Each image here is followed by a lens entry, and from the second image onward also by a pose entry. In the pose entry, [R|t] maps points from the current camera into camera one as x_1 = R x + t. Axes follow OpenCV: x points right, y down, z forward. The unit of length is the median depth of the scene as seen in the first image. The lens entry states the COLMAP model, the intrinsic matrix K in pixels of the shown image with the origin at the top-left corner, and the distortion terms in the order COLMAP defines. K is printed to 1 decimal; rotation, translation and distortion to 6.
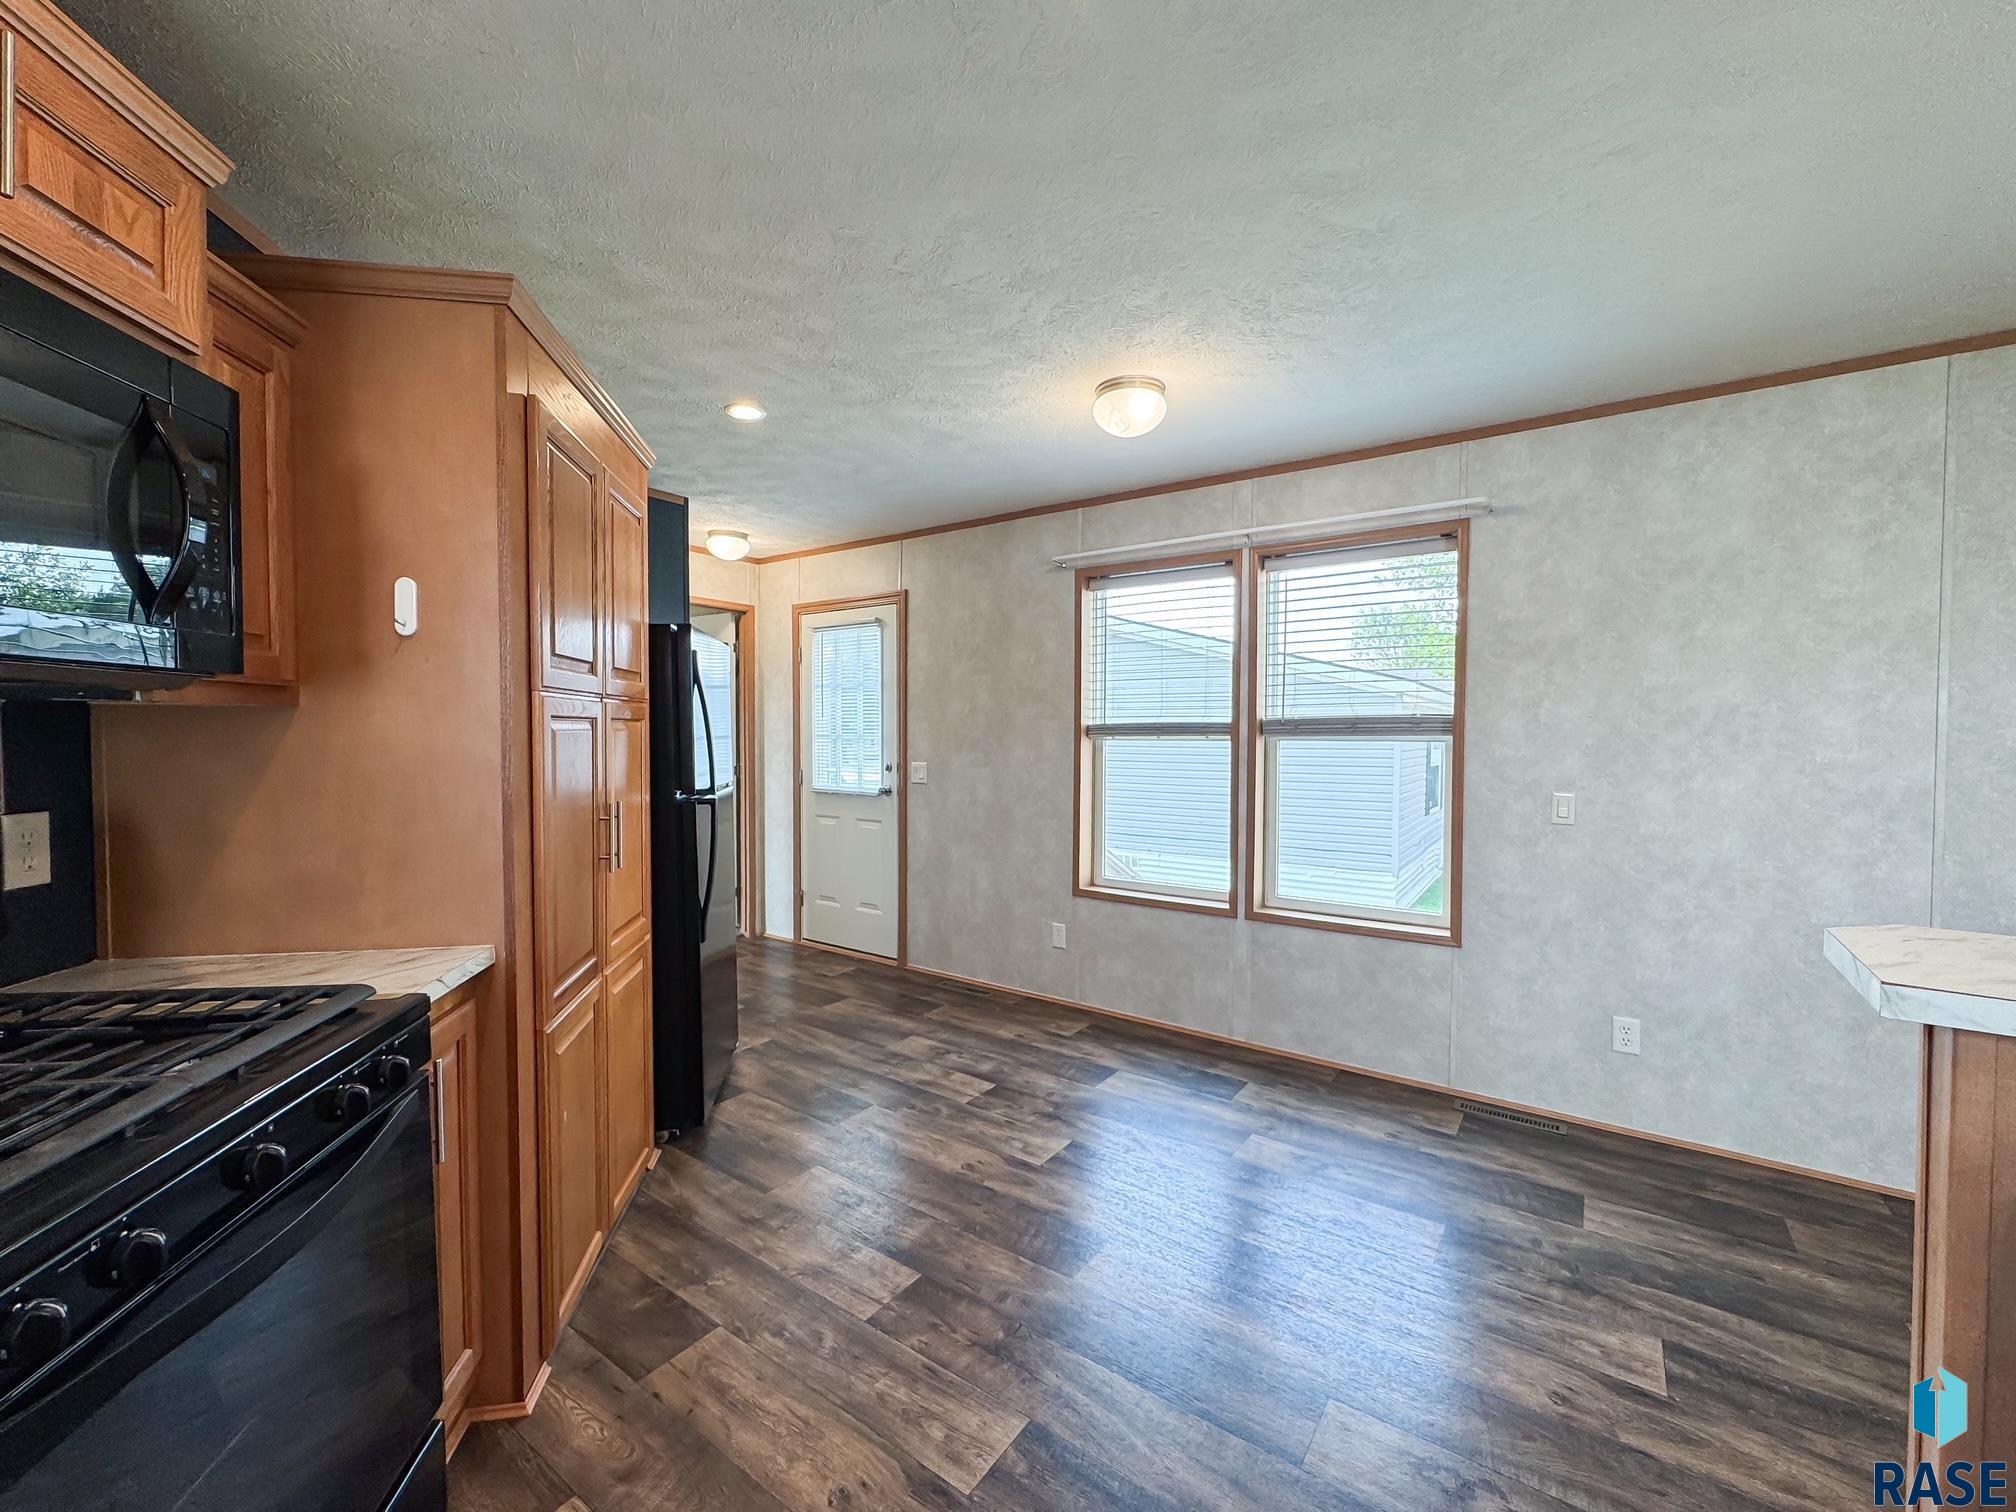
lens RADIAL K [[828.9, 0, 1014.3], [0, 828.9, 759.4], [0, 0, 1]] dist [-0.001458, -0.000052]
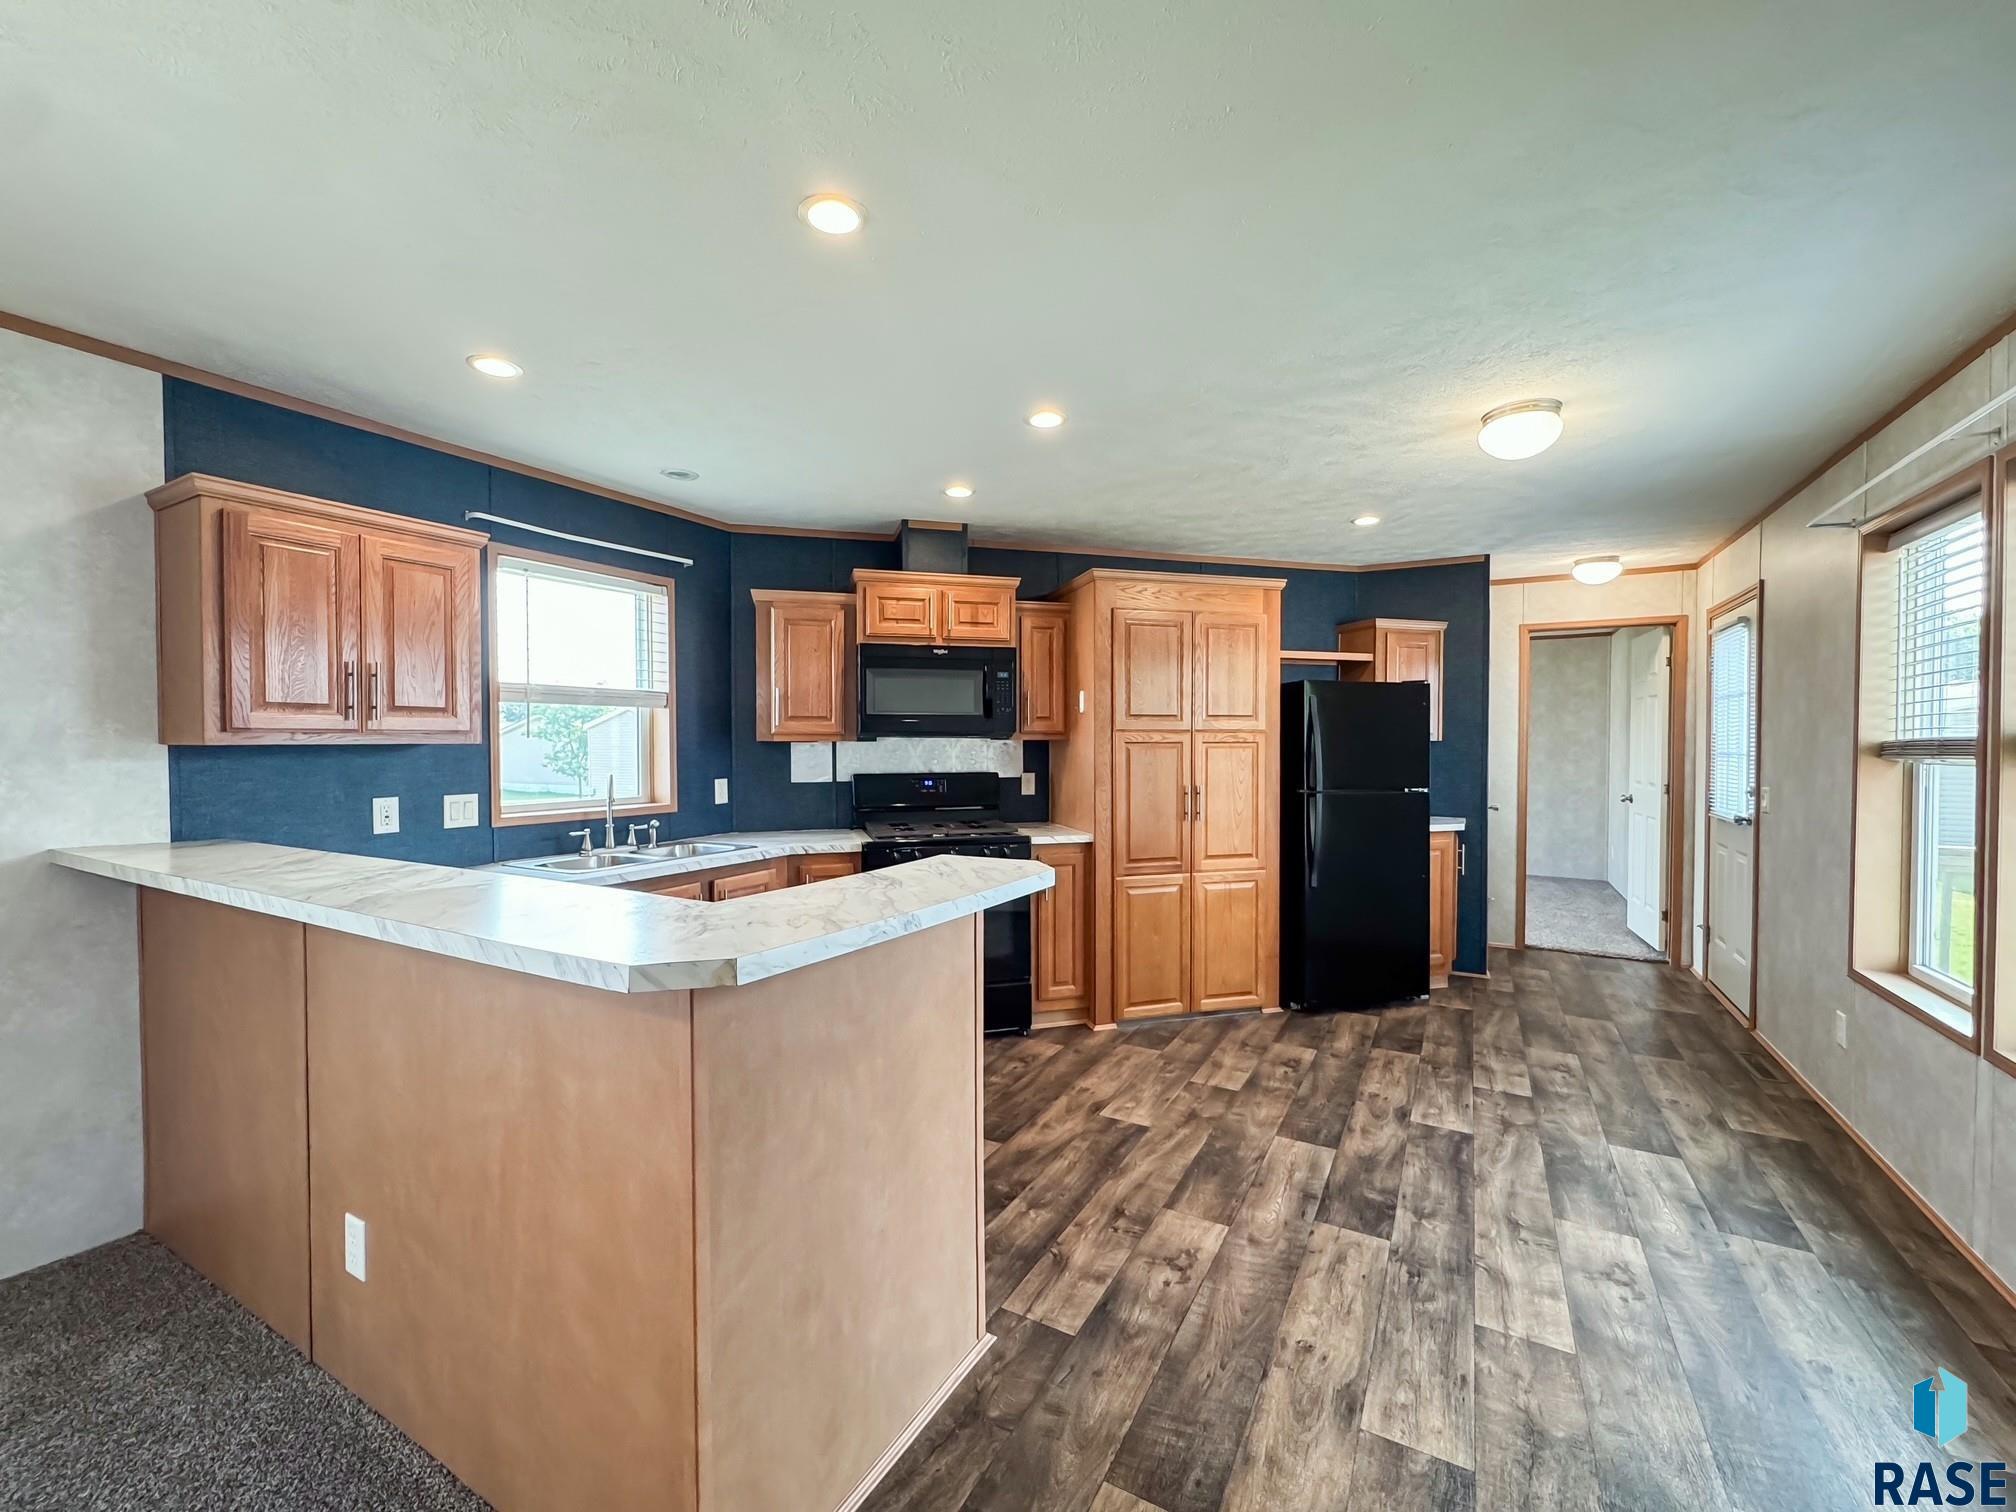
lens RADIAL K [[819.1, 0, 1007.3], [0, 819.1, 755.7], [0, 0, 1]] dist [-0.001901, -0.000105]
pose [[0.102657, 0.011539, -0.994650, 0.890198], [-0.033630, 0.999401, 0.008124, -0.011781], [0.994148, 0.032617, 0.102984, 0.238928]]
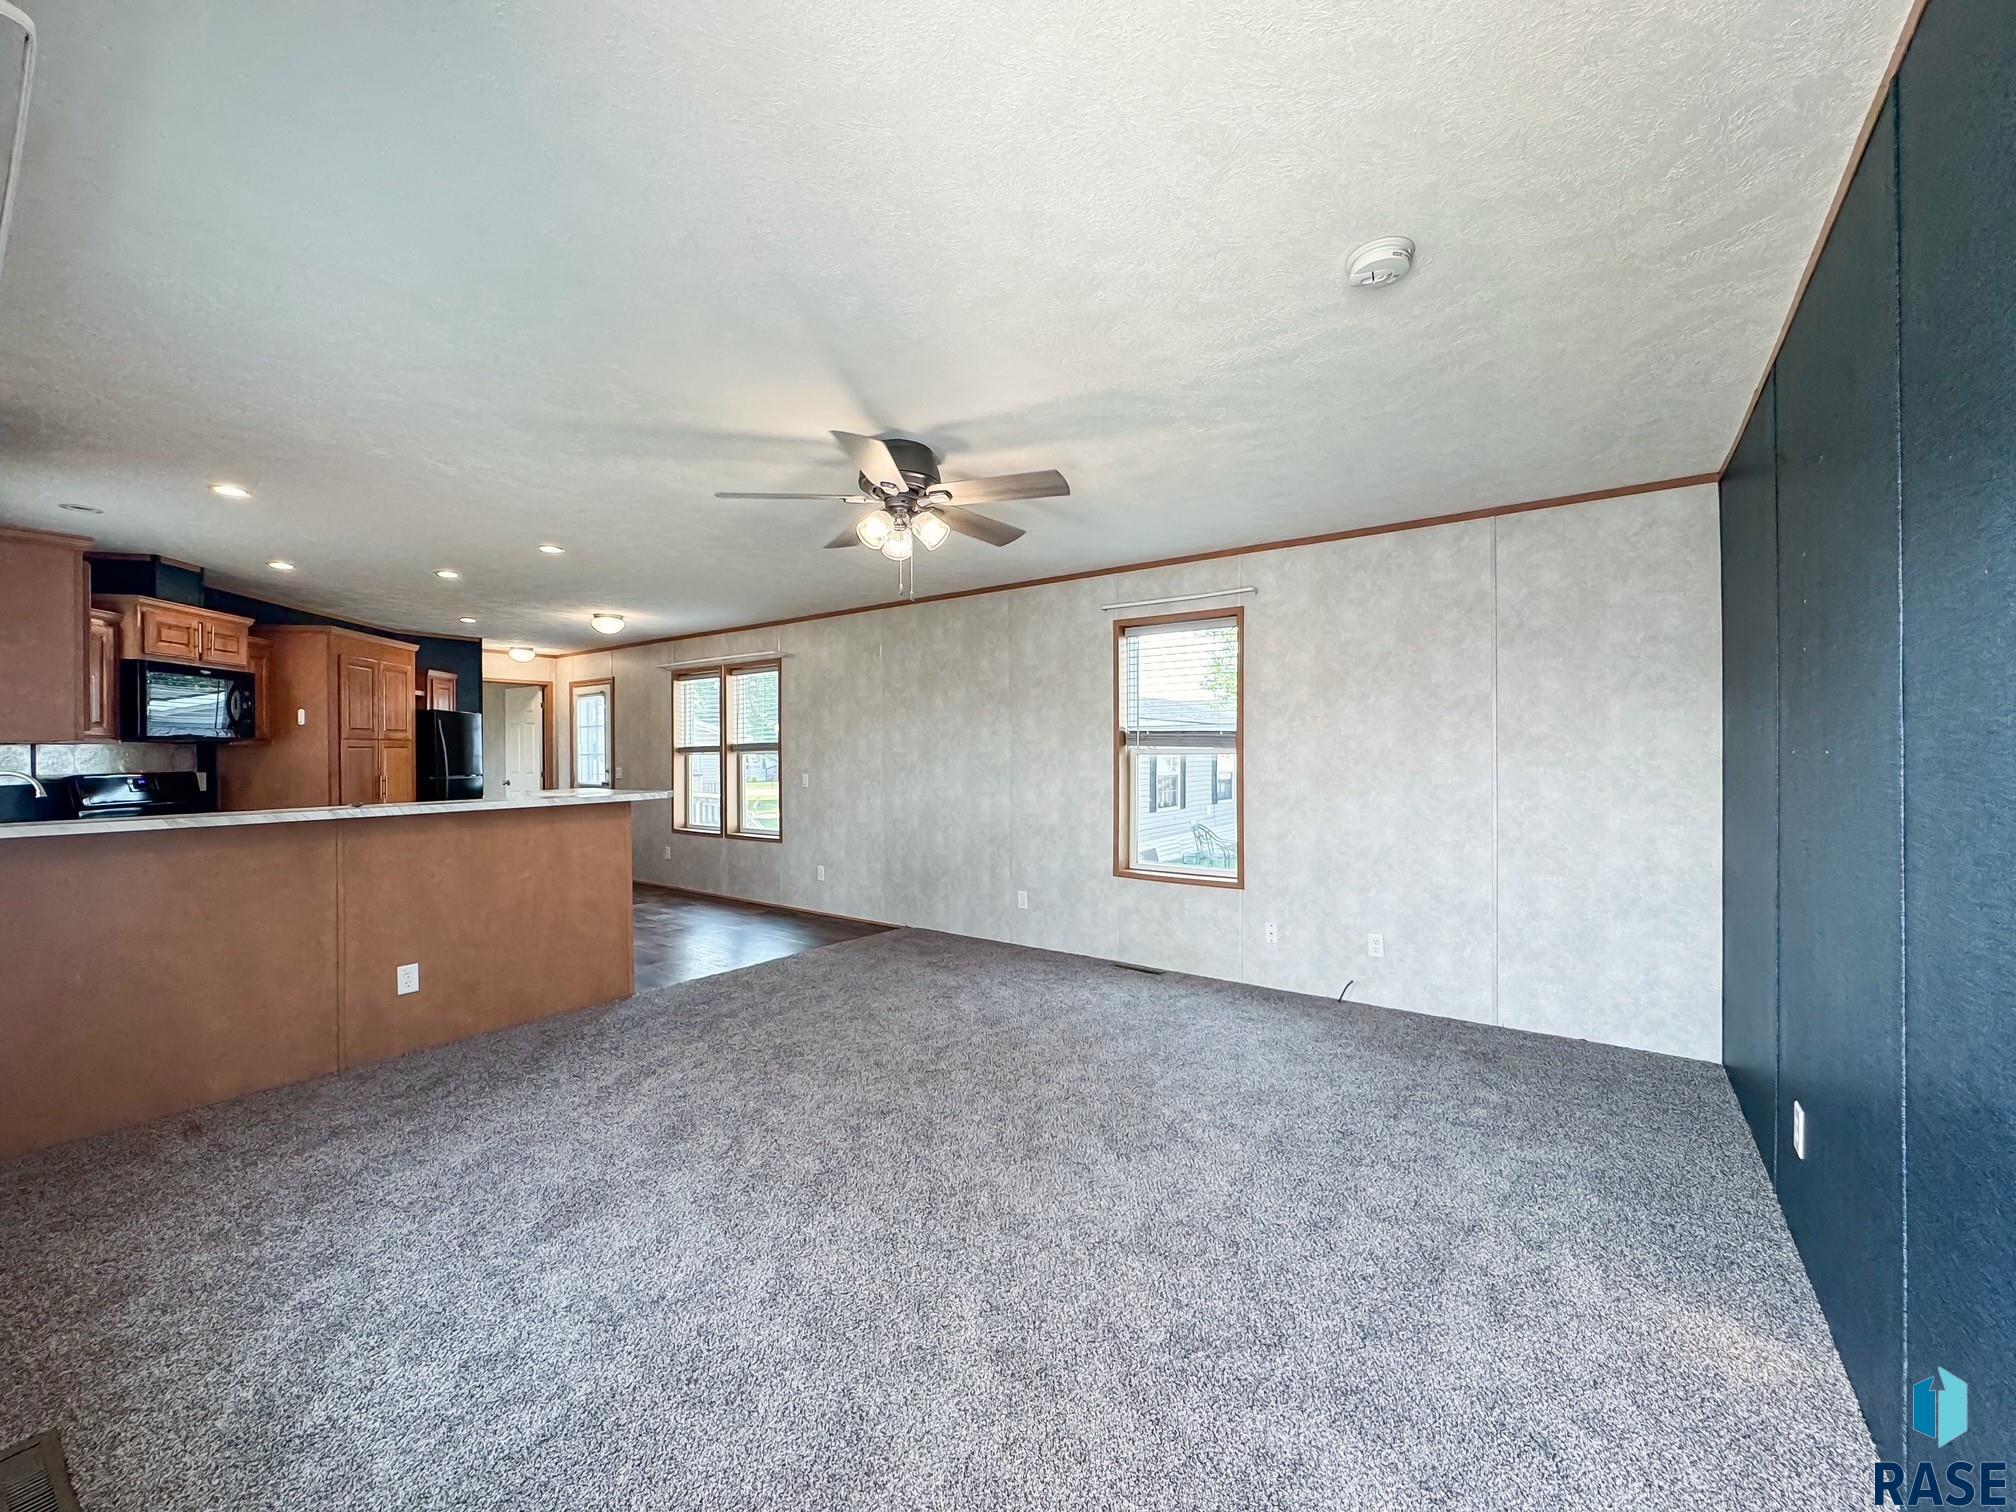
lens RADIAL K [[804.6, 0, 1008.1], [0, 804.6, 754.7], [0, 0, 1]] dist [-0.001898, 0.000271]
pose [[0.999777, -0.009324, -0.018970, 1.165665], [0.008729, 0.999473, -0.031251, 0.056342], [0.019251, 0.031078, 0.999332, -1.178380]]
